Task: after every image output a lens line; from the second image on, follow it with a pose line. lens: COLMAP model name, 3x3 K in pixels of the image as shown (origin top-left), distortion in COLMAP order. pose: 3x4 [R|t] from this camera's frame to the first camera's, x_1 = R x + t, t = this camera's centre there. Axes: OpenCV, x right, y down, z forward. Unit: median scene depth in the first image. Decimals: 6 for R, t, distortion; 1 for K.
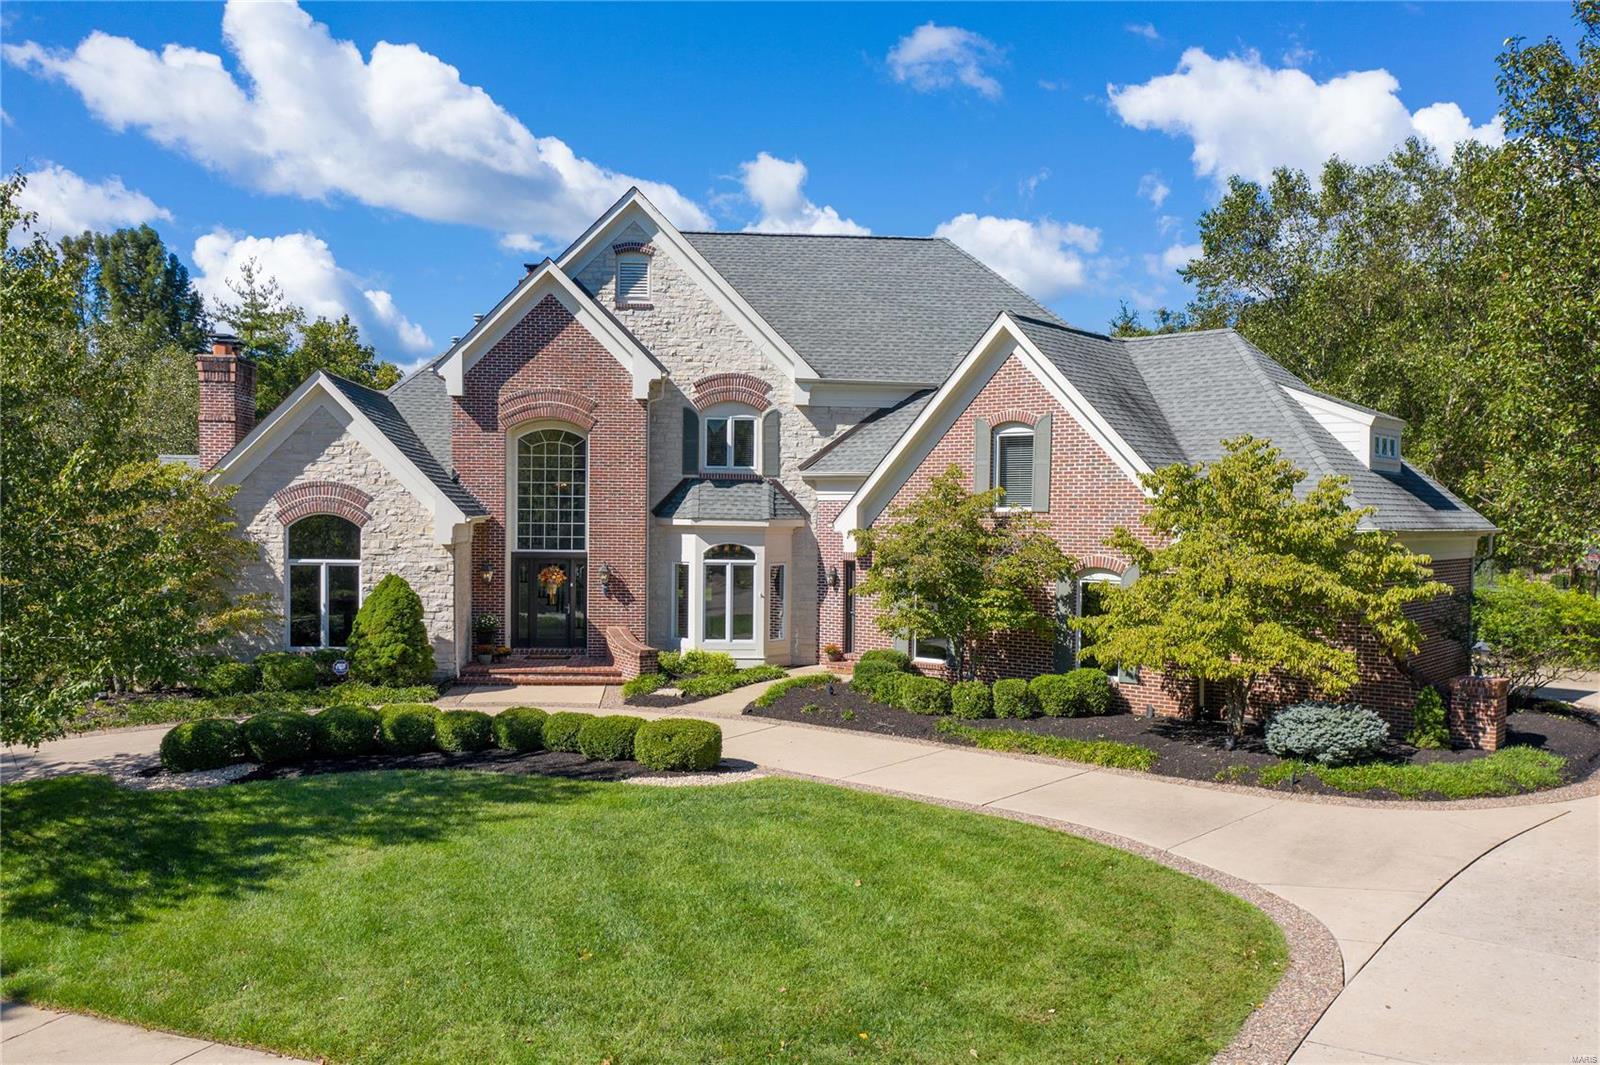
lens RADIAL K [[1284.5, 0, 808.8], [0, 1284.5, 543.4], [0, 0, 1]] dist [0.000236, 0.000652]
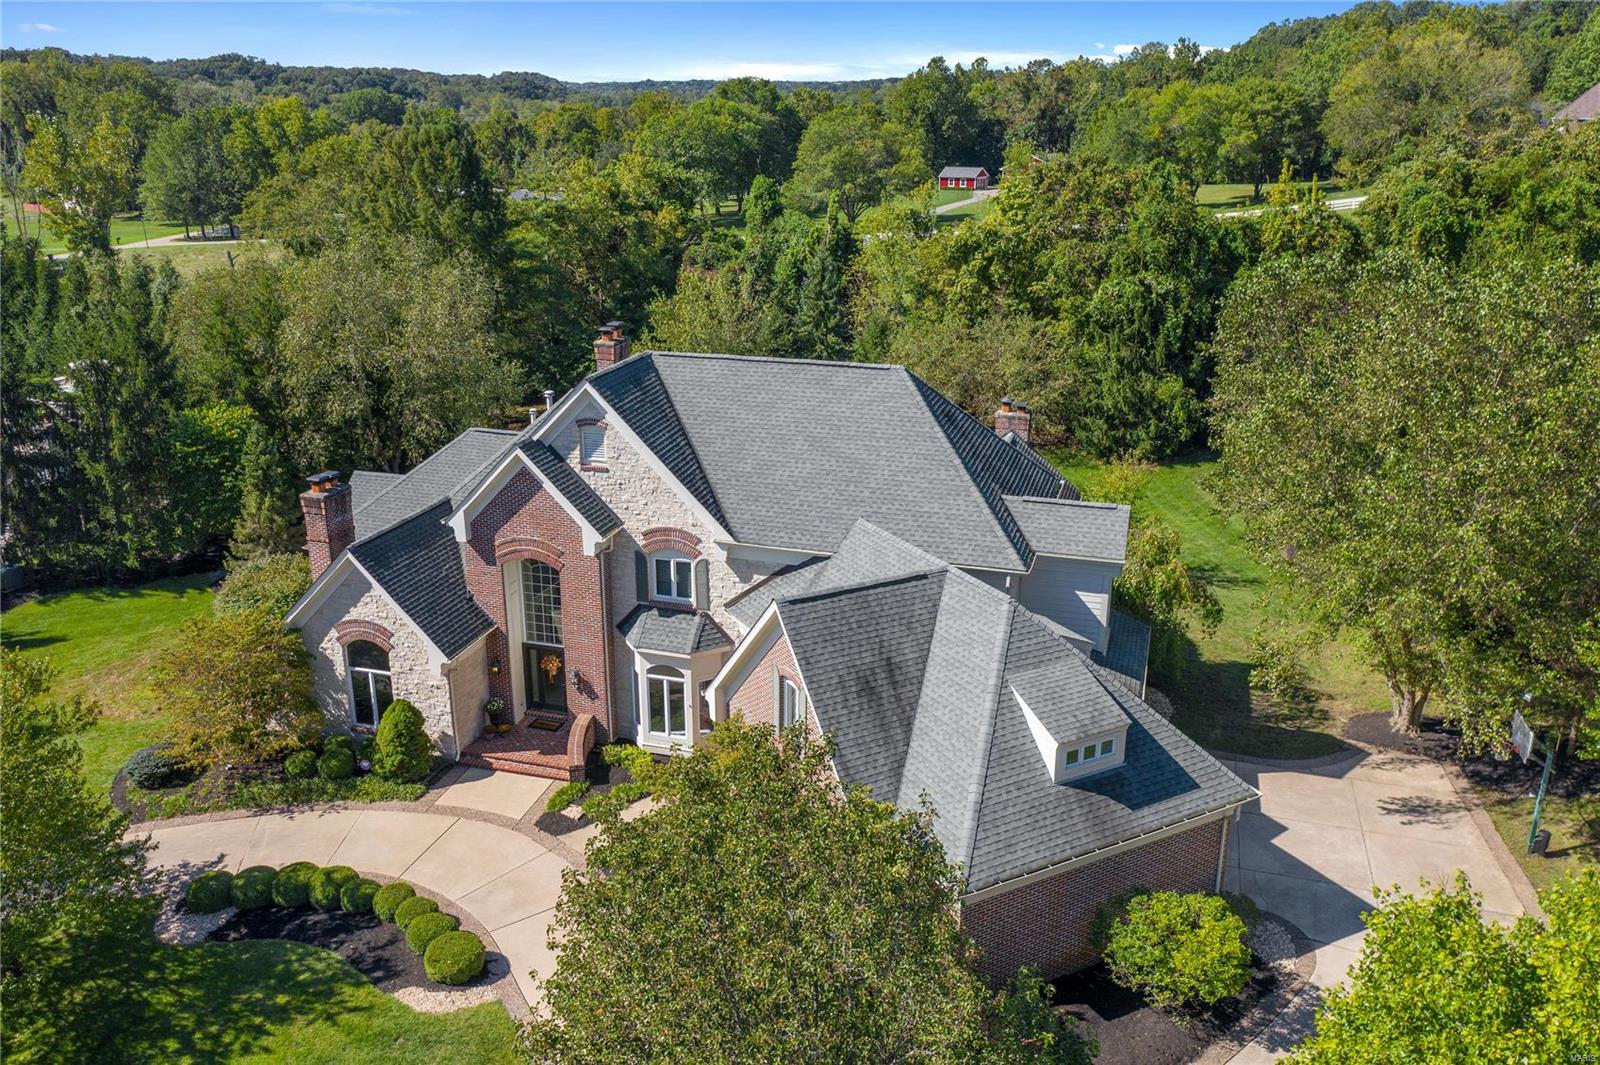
lens RADIAL K [[1284.5, 0, 800.9], [0, 1284.5, 529.3], [0, 0, 1]] dist [0.000236, 0.000652]
pose [[0.931802, 0.104071, -0.347727, 0.478690], [0.002477, 0.956168, 0.292809, -0.487386], [0.362959, -0.273701, 0.890701, -0.034778]]
